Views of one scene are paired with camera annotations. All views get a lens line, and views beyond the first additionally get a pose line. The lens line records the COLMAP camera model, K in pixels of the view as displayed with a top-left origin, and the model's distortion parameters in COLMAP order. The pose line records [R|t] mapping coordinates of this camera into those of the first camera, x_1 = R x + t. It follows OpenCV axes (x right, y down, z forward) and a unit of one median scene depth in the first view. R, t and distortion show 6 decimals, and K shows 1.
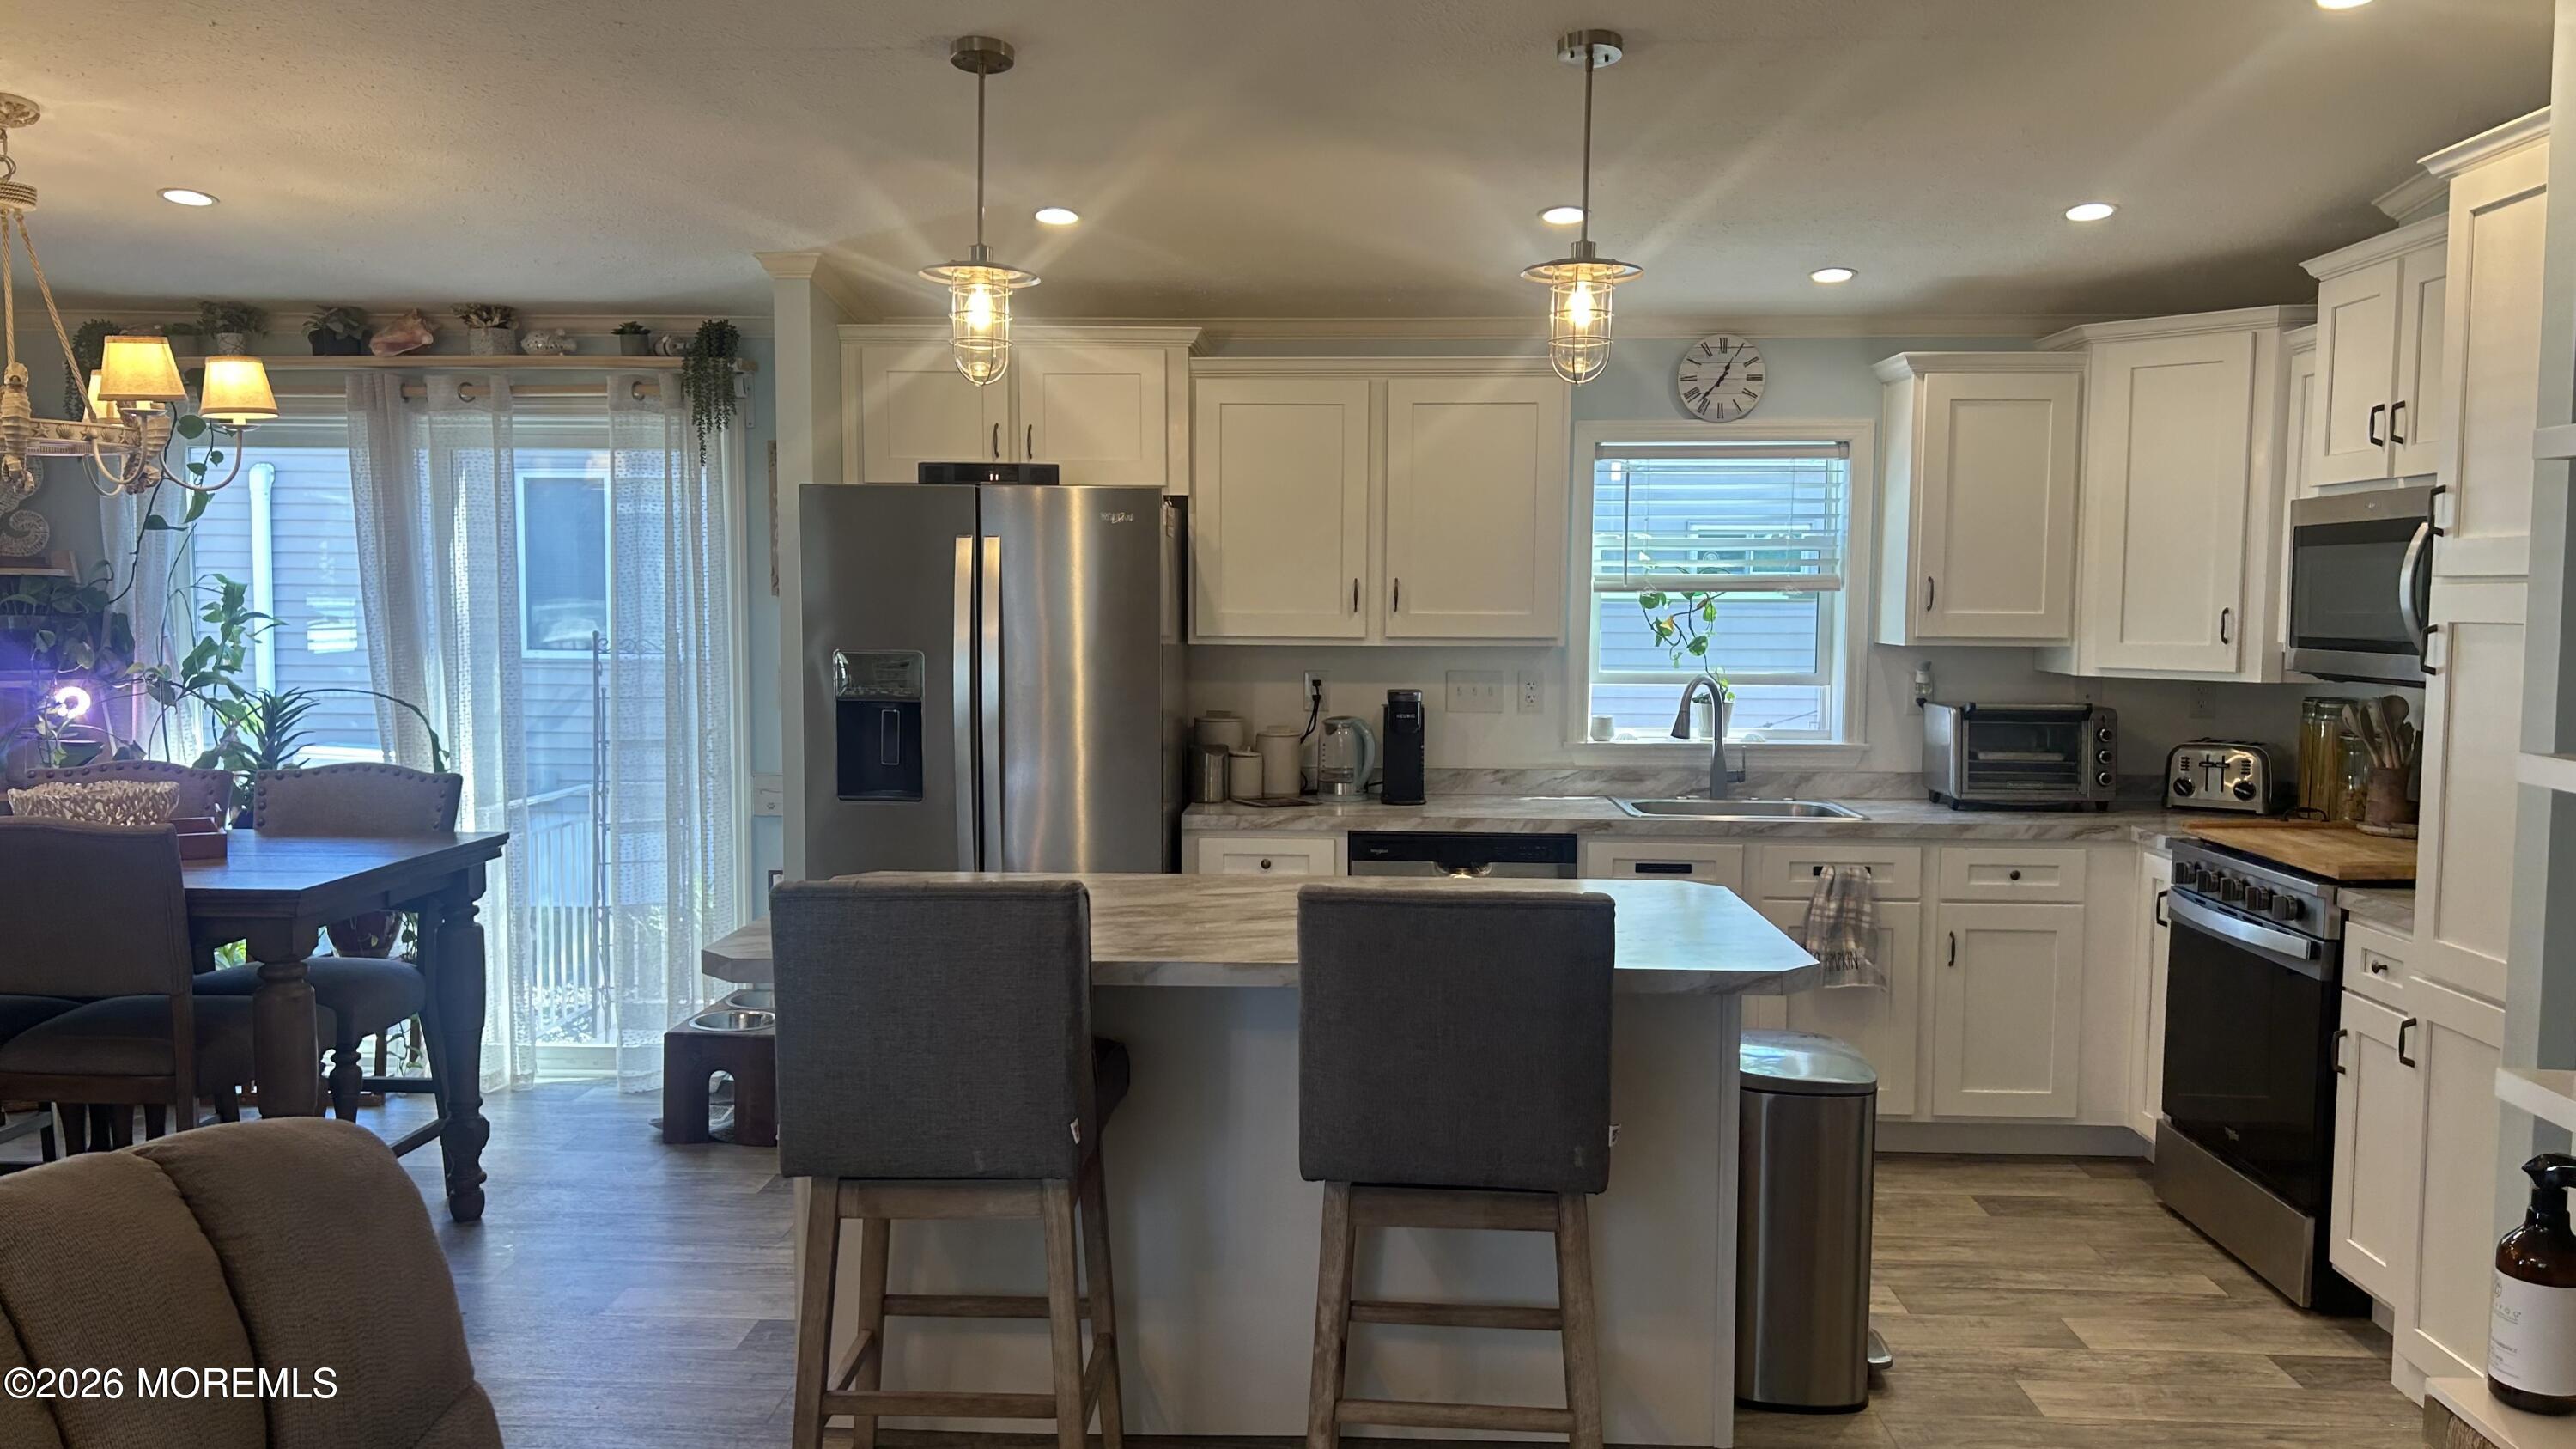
lens RADIAL K [[1949.7, 0, 1303.1], [0, 1949.7, 737.1], [0, 0, 1]] dist [0.044807, -0.065072]
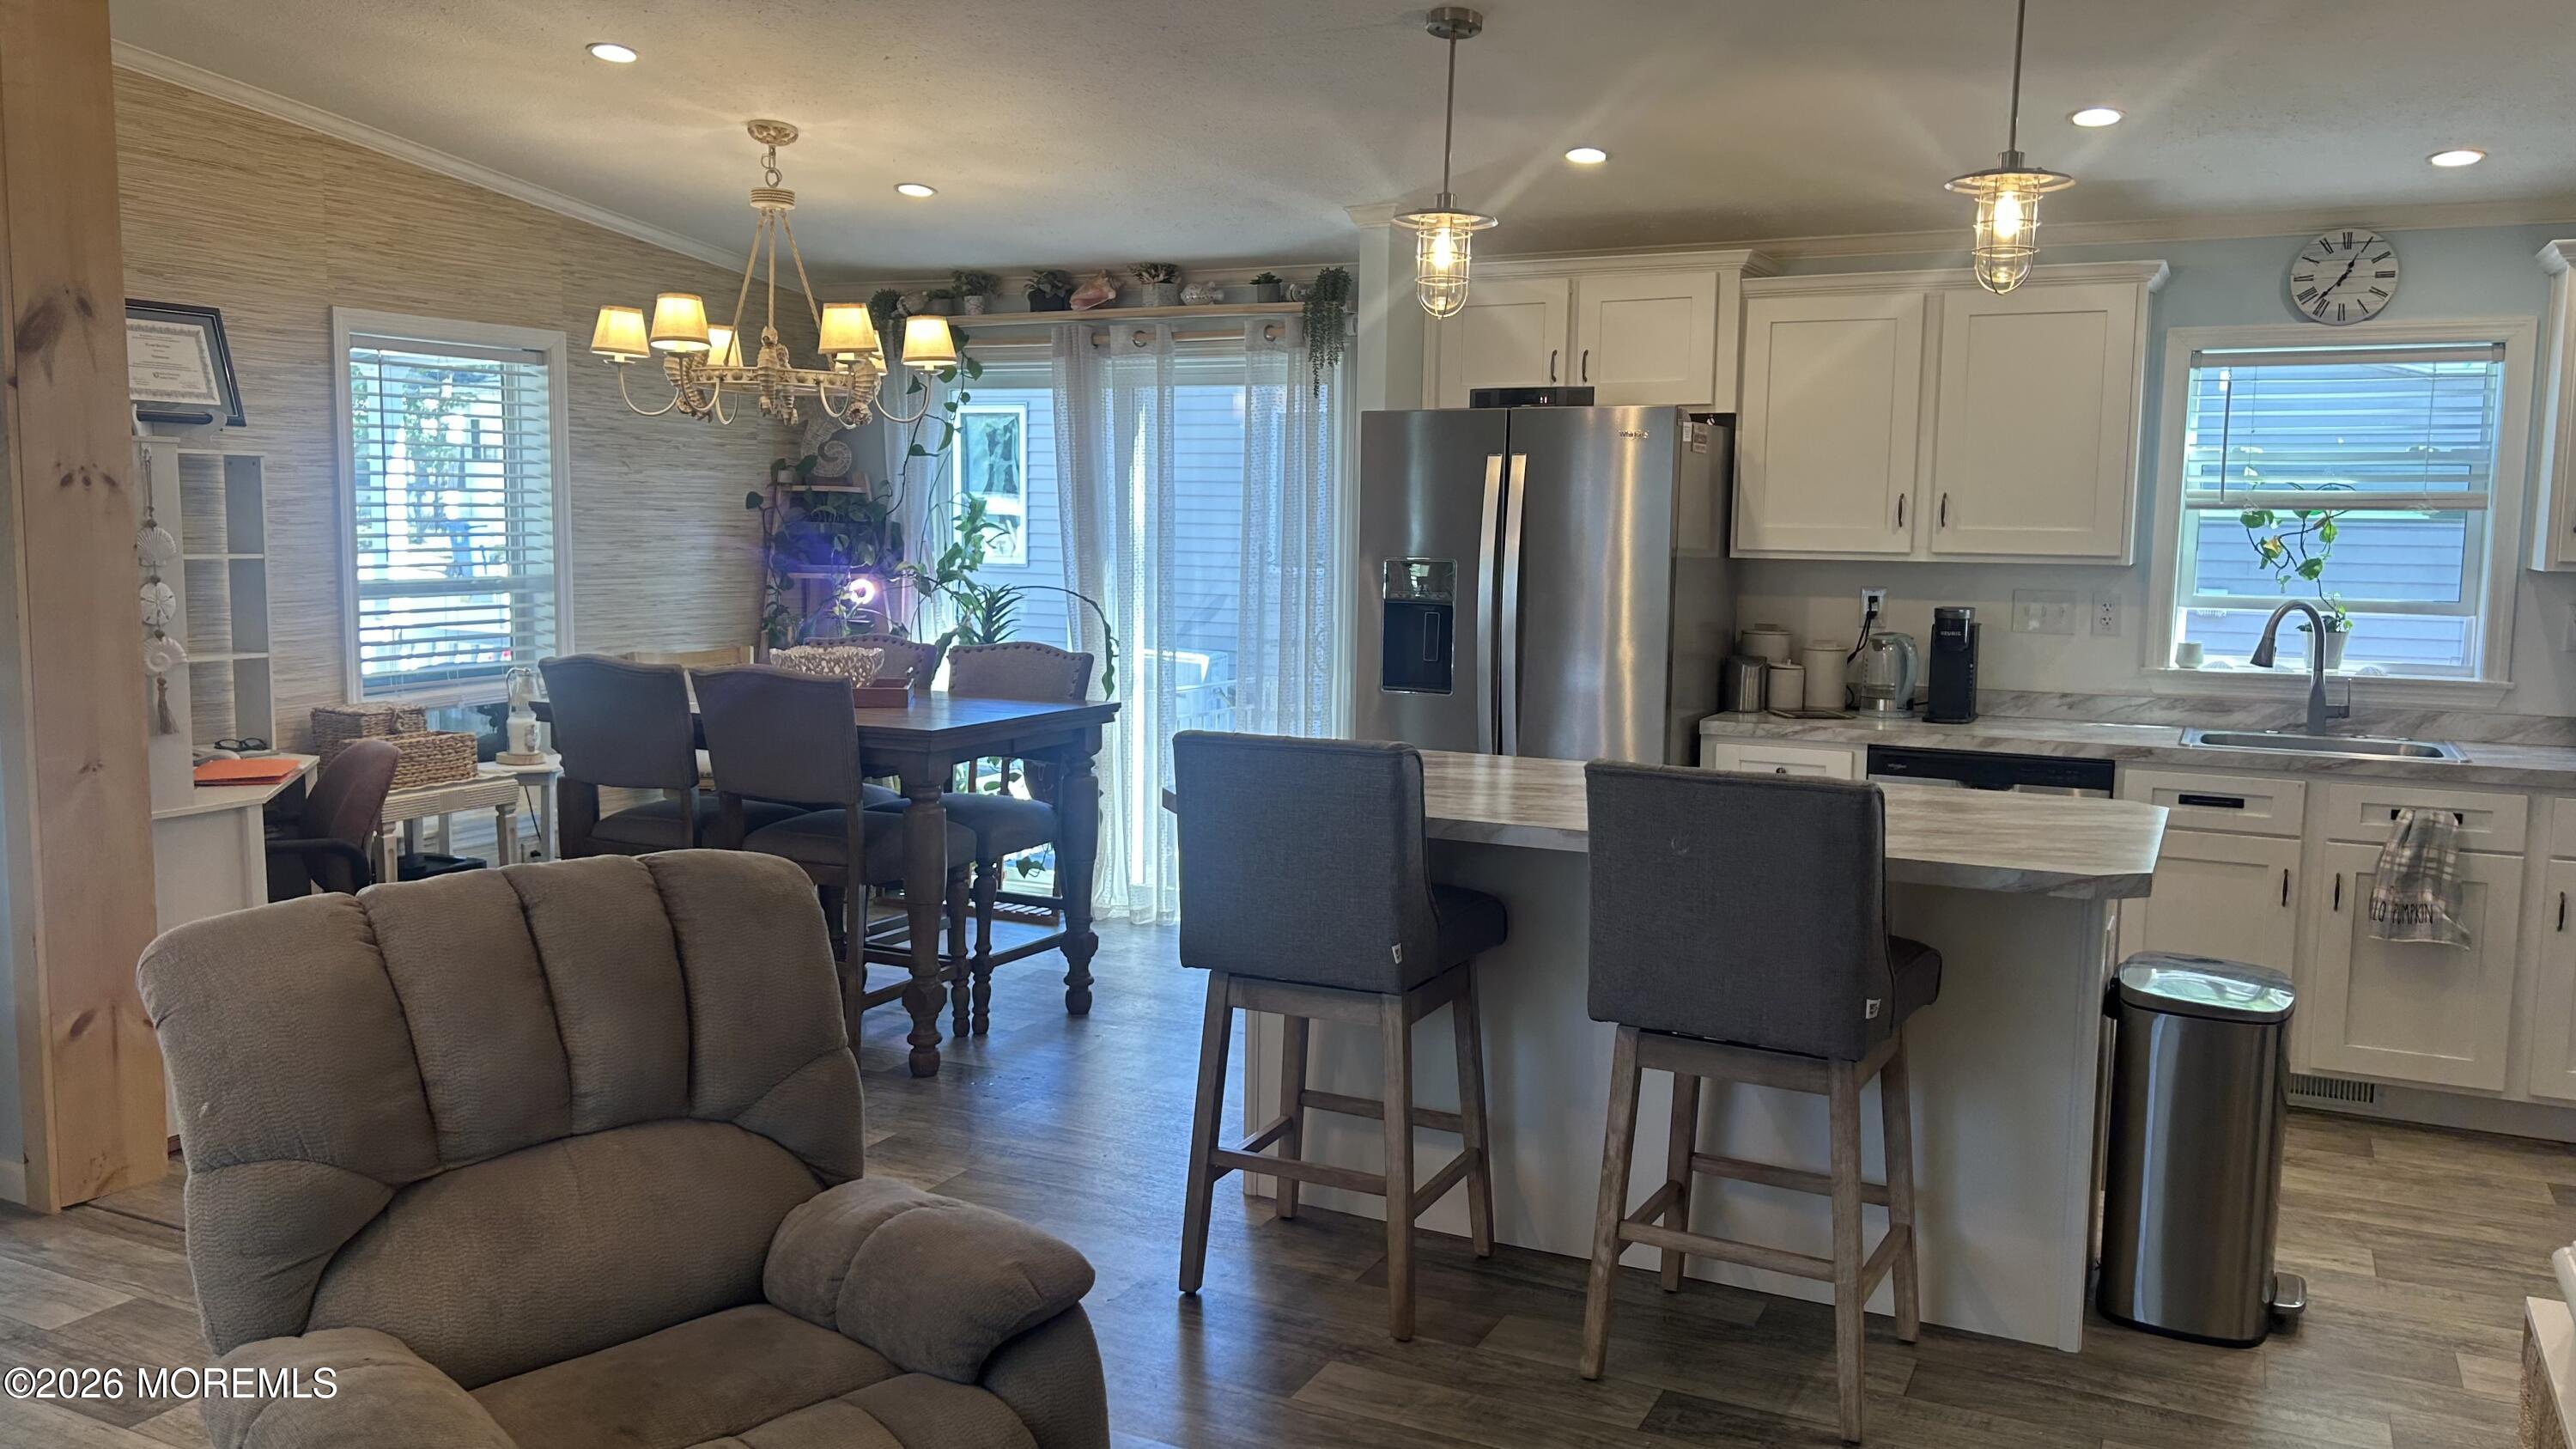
lens RADIAL K [[1949.7, 0, 1273.3], [0, 1949.7, 734.3], [0, 0, 1]] dist [0.044807, -0.065072]
pose [[0.909072, 0.052336, -0.413338, 0.160264], [-0.038453, 0.998384, 0.041841, 0.012297], [0.414860, -0.022142, 0.909616, -0.054365]]
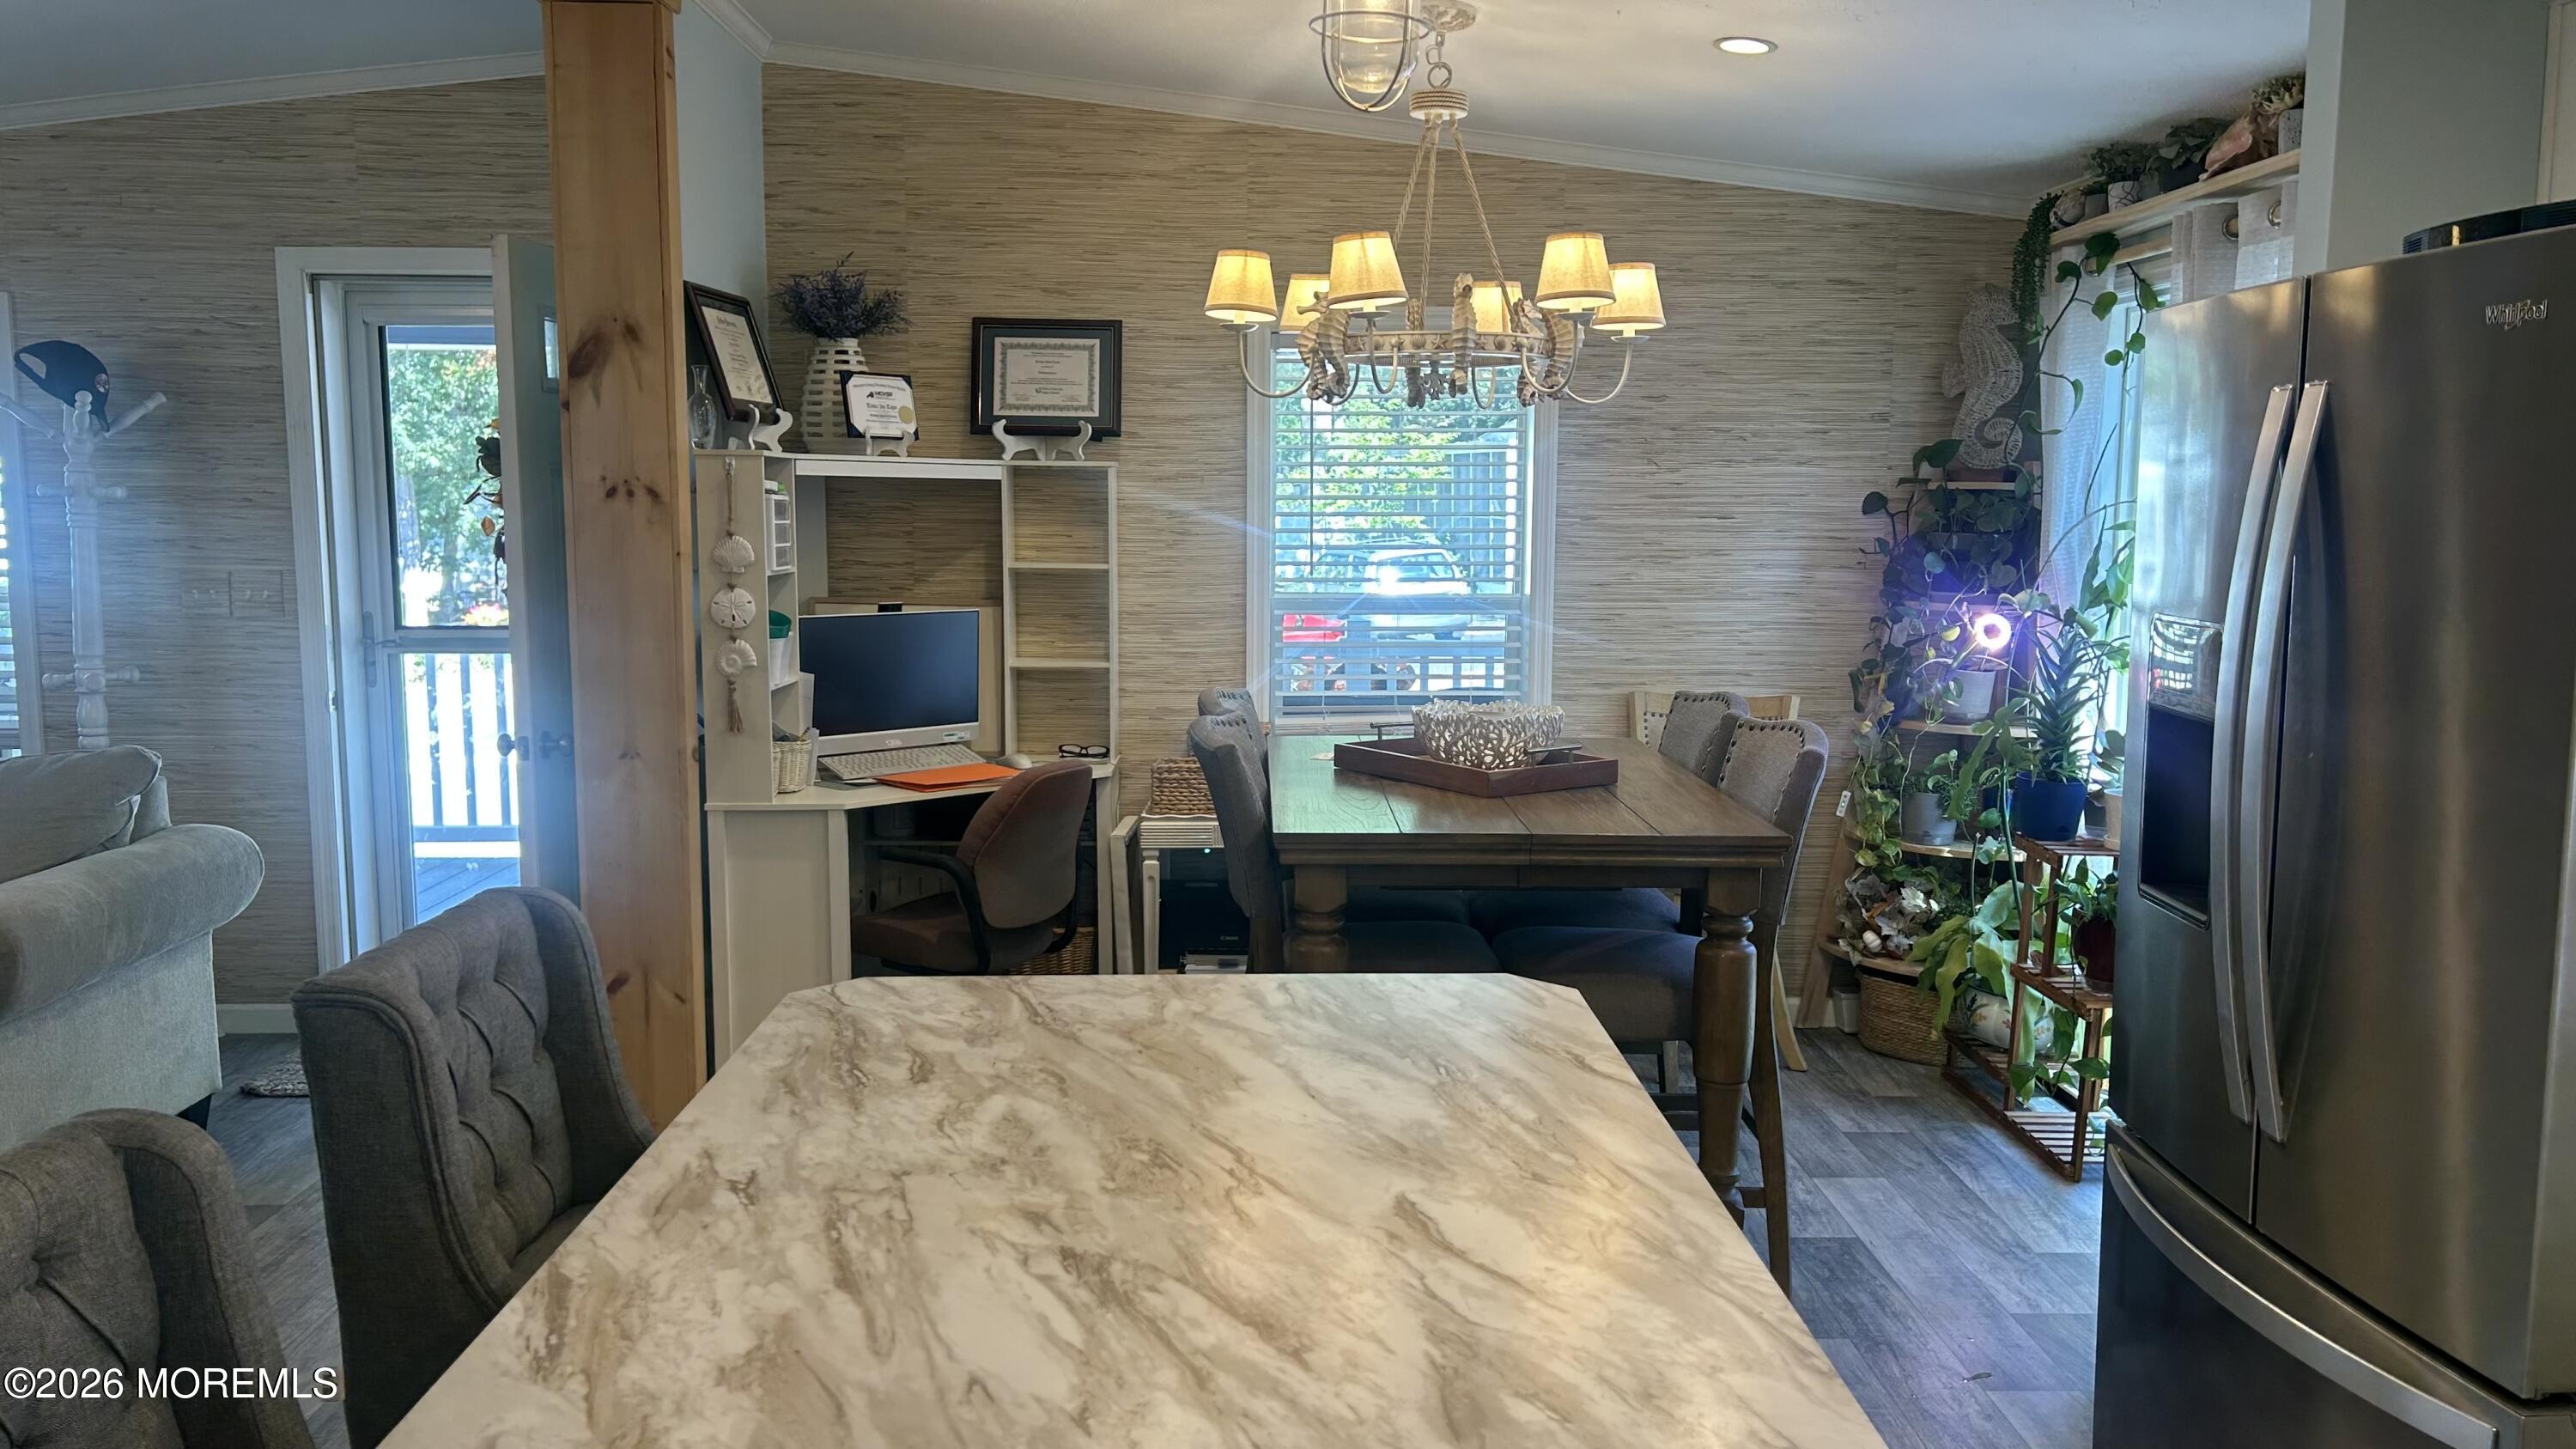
lens RADIAL K [[1949.7, 0, 1282.8], [0, 1949.7, 730.5], [0, 0, 1]] dist [0.044807, -0.065072]
pose [[0.064144, 0.110417, -0.991813, 0.269278], [-0.078729, 0.991322, 0.105271, -0.044565], [0.994830, 0.071332, 0.072280, 0.658598]]
